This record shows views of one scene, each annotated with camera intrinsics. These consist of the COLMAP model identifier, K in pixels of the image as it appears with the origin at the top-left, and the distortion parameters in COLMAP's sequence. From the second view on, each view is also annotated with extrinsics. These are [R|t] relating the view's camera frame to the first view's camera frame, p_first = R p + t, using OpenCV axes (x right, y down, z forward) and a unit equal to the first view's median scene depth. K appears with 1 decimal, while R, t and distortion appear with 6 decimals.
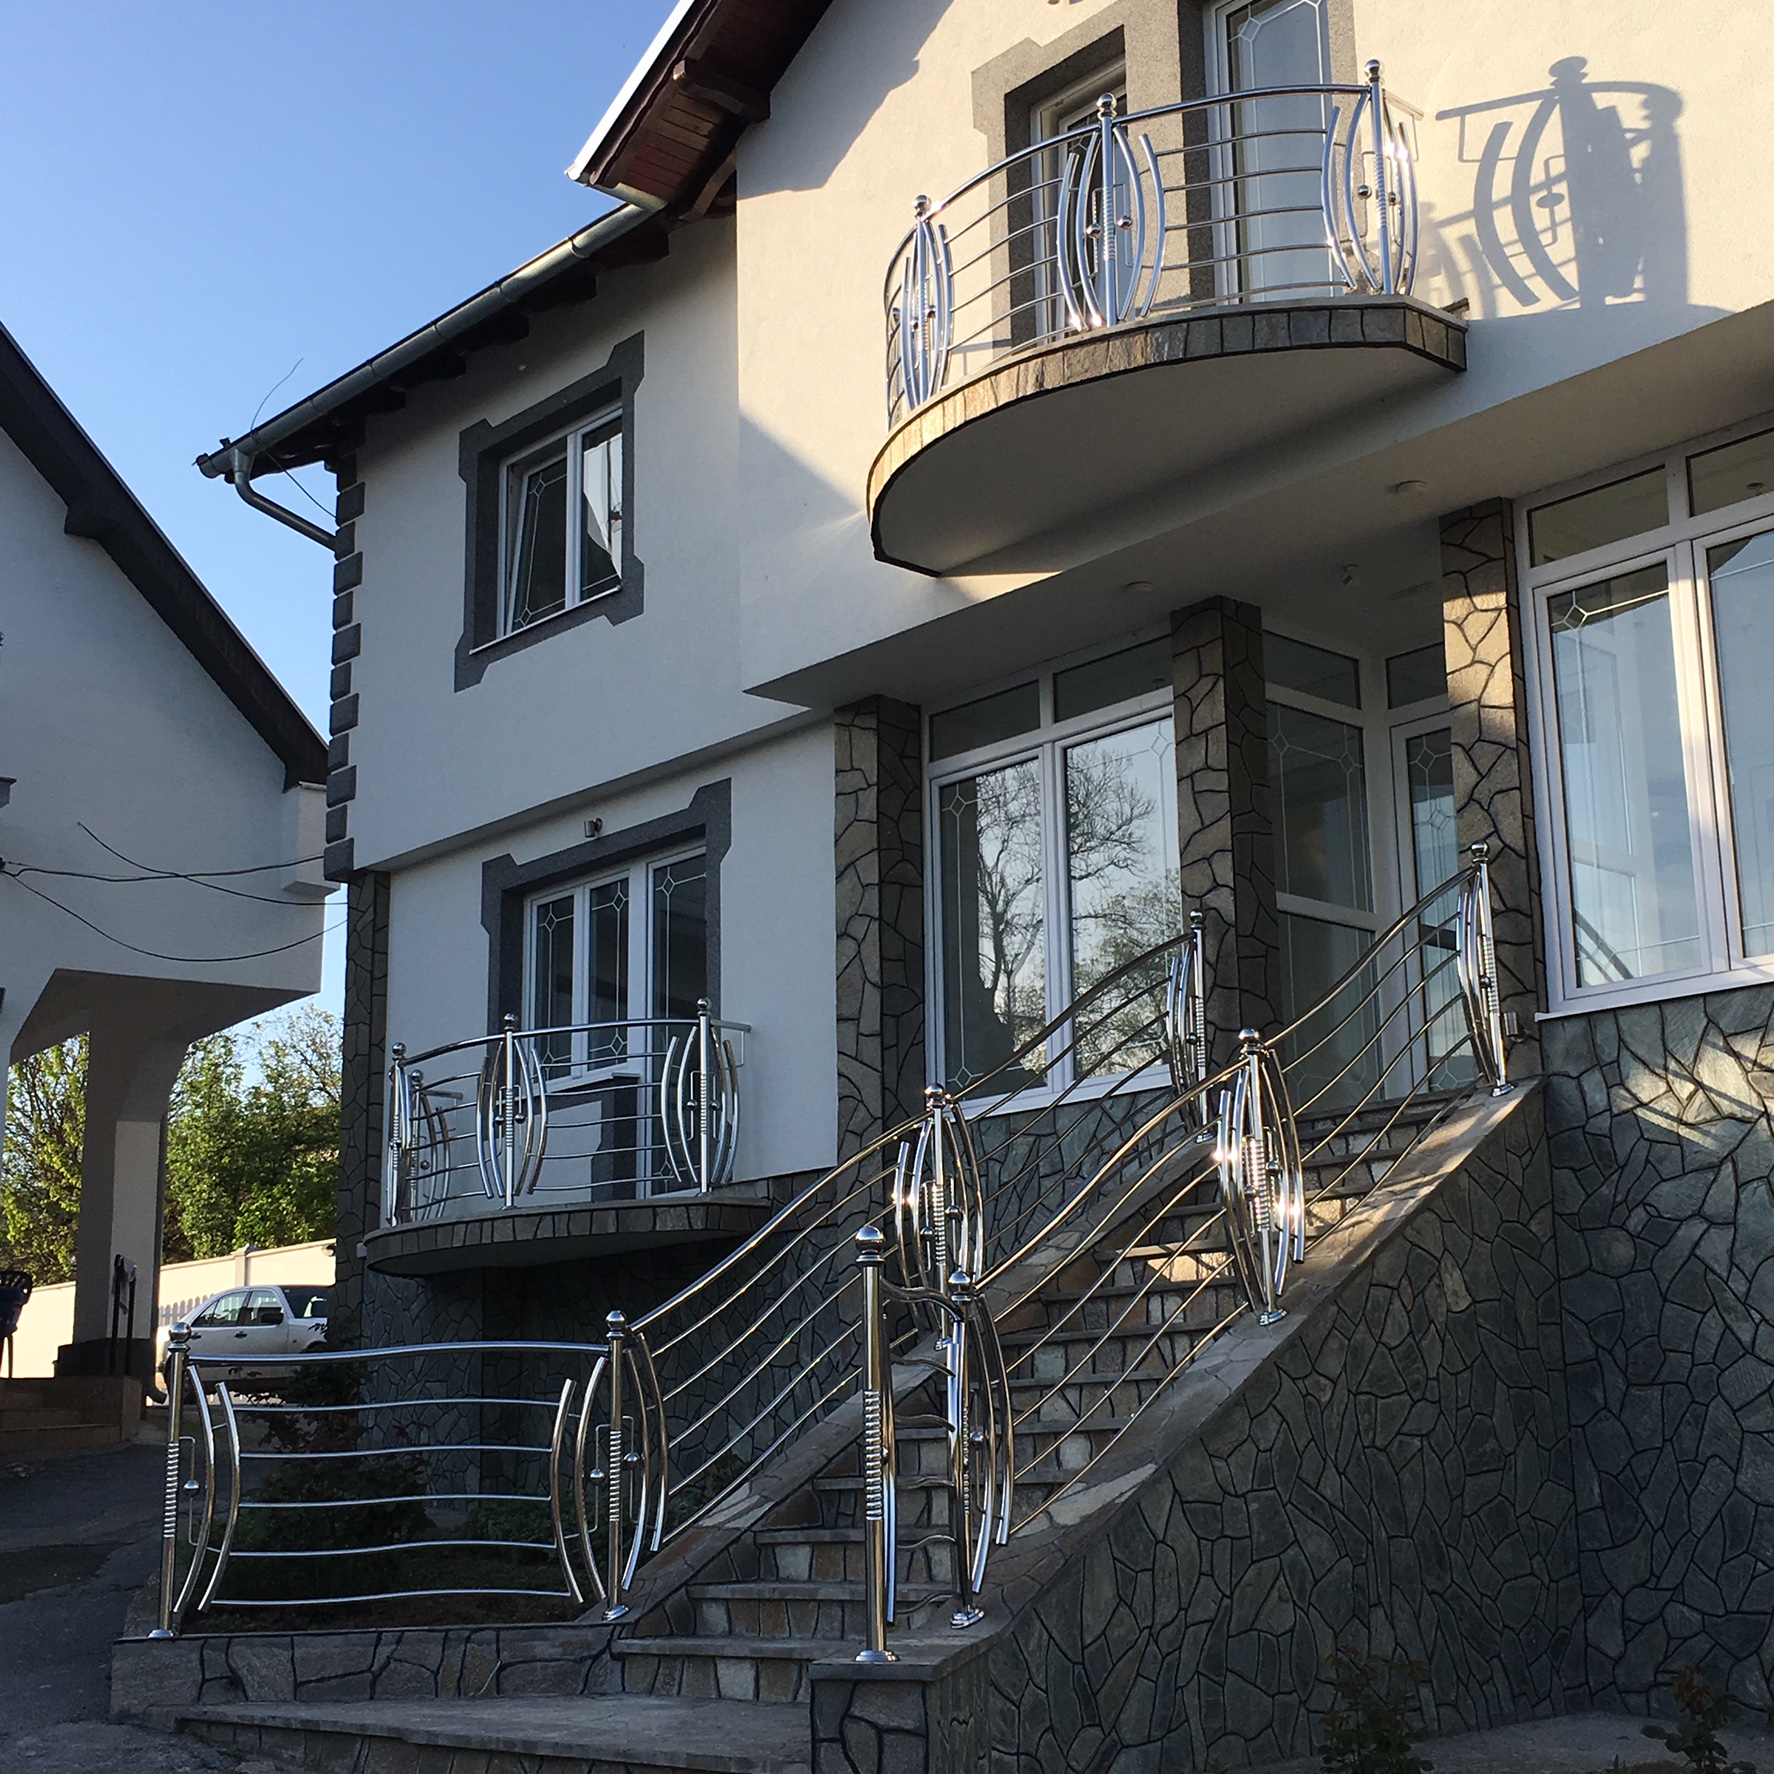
lens RADIAL K [[2649.4, 0, 880.3], [0, 2649.4, 884.2], [0, 0, 1]] dist [0.046798, 0.000000]
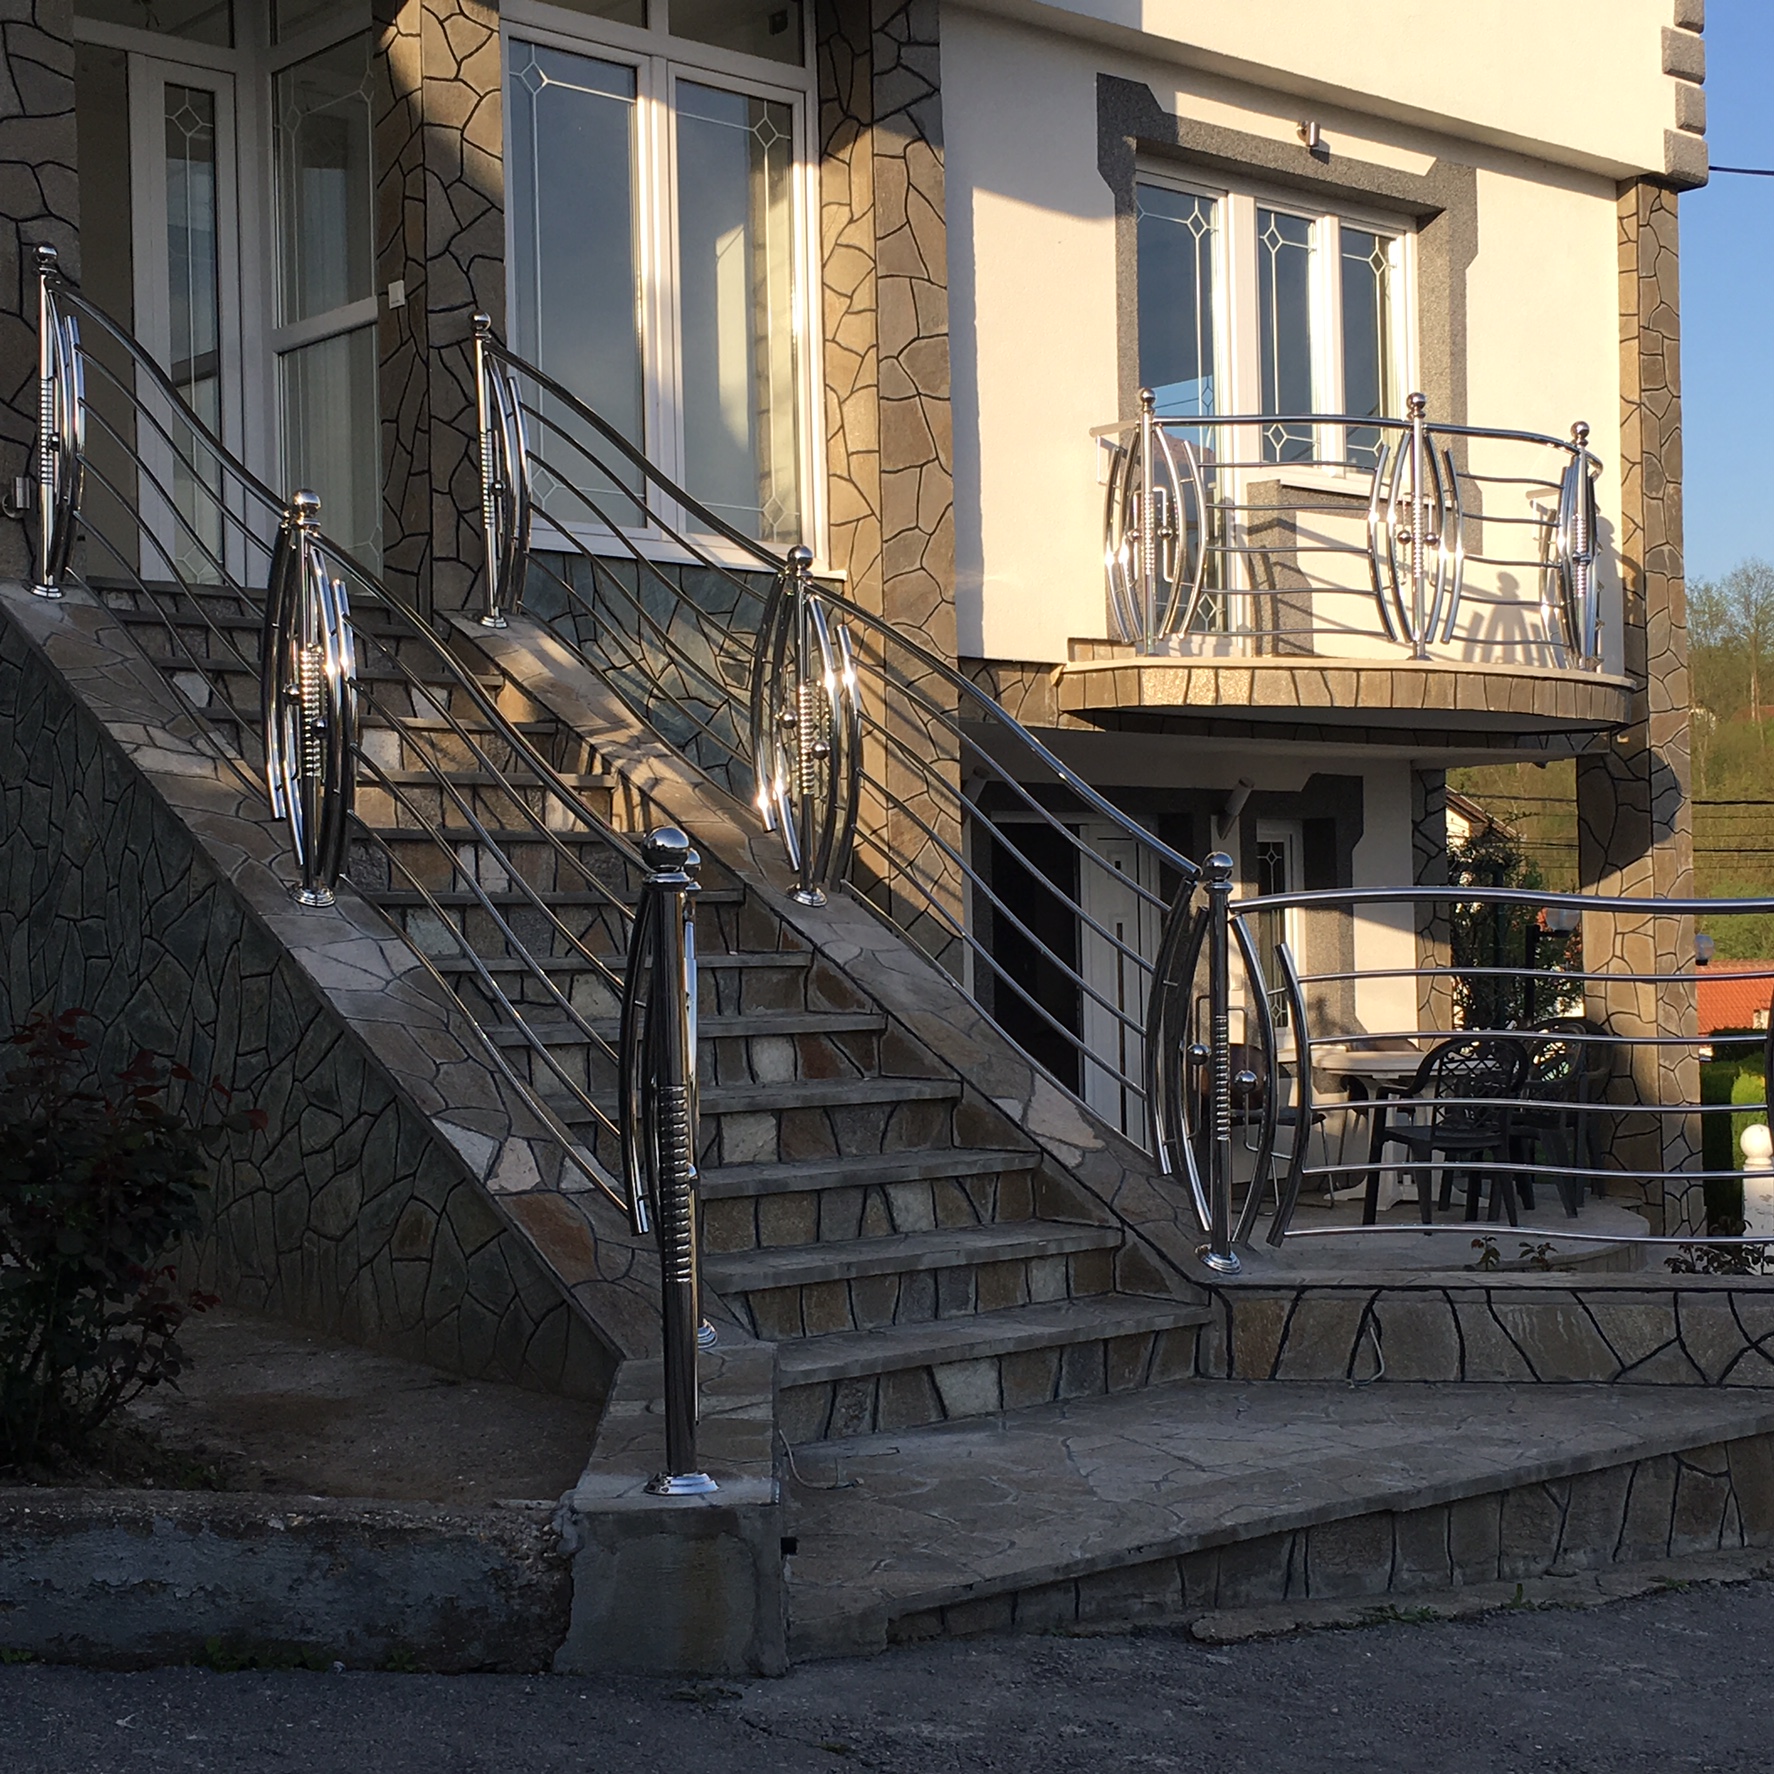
lens RADIAL K [[2874.9, 0, 886.9], [0, 2874.9, 889.2], [0, 0, 1]] dist [0.060058, 0.000000]
pose [[0.006942, 0.034200, 0.999391, -0.677253], [-0.216356, 0.975794, -0.031890, 0.163910], [-0.976290, -0.216002, 0.014173, 0.856547]]
